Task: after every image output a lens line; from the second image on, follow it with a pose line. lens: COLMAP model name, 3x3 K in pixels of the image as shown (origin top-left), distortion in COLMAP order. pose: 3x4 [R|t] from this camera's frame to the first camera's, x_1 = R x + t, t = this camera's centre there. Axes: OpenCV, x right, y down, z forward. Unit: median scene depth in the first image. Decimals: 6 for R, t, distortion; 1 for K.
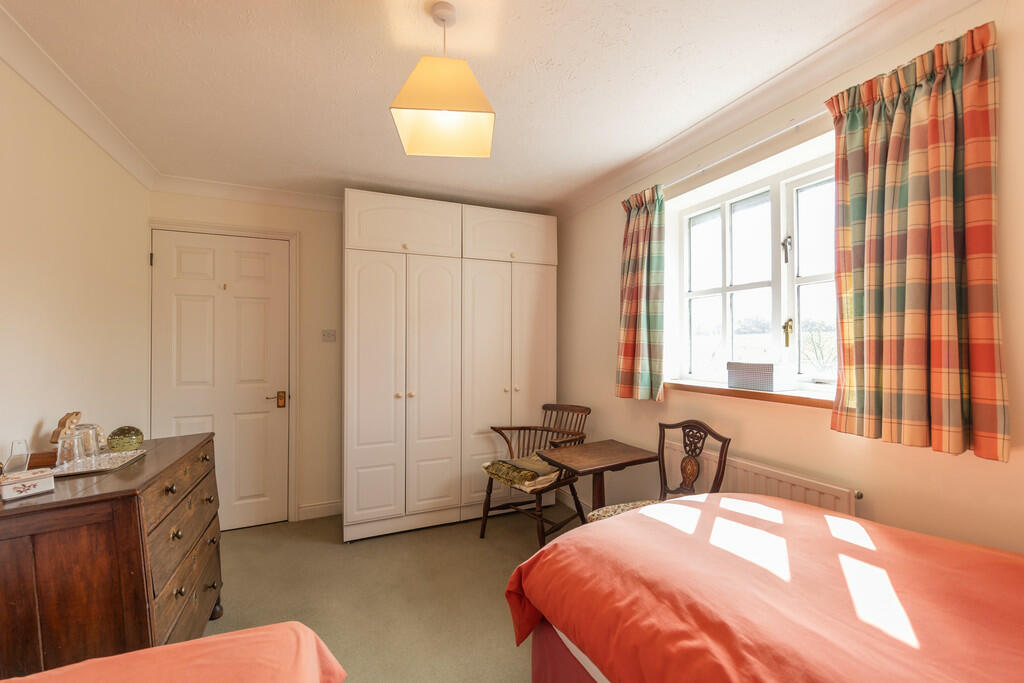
lens RADIAL K [[426.0, 0, 512.5], [0, 426.0, 345.0], [0, 0, 1]] dist [-0.000010, -0.000007]
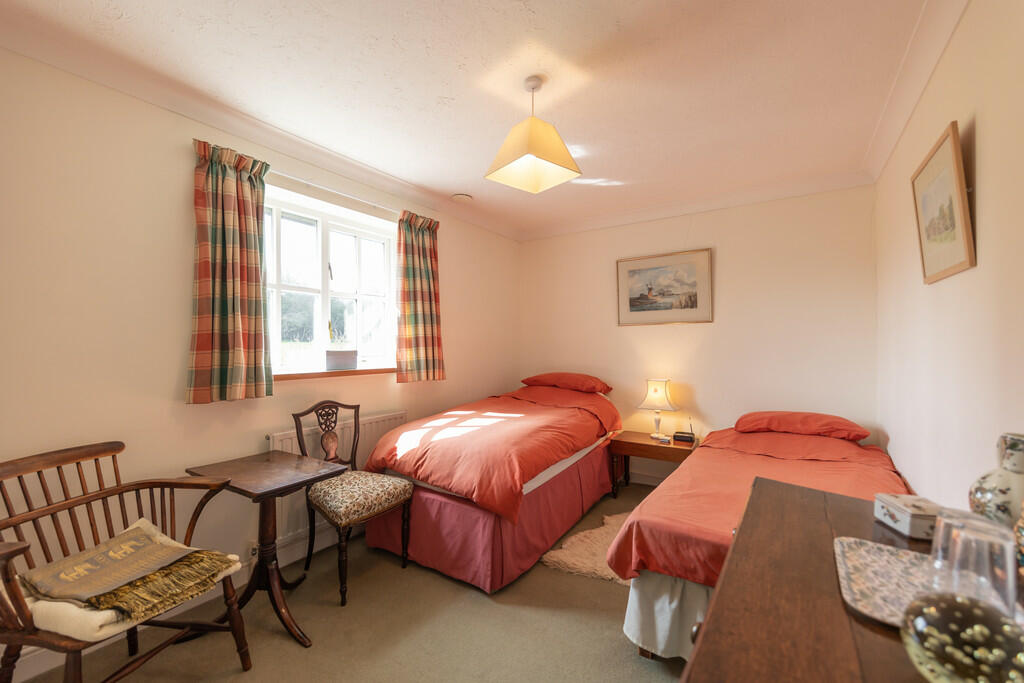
lens RADIAL K [[426.0, 0, 511.6], [0, 426.0, 344.2], [0, 0, 1]] dist [-0.000010, -0.000007]
pose [[-0.537939, 0.019048, 0.842768, -0.850510], [0.013670, 0.999810, -0.013872, 0.047111], [-0.842873, 0.004058, -0.538097, 1.228944]]
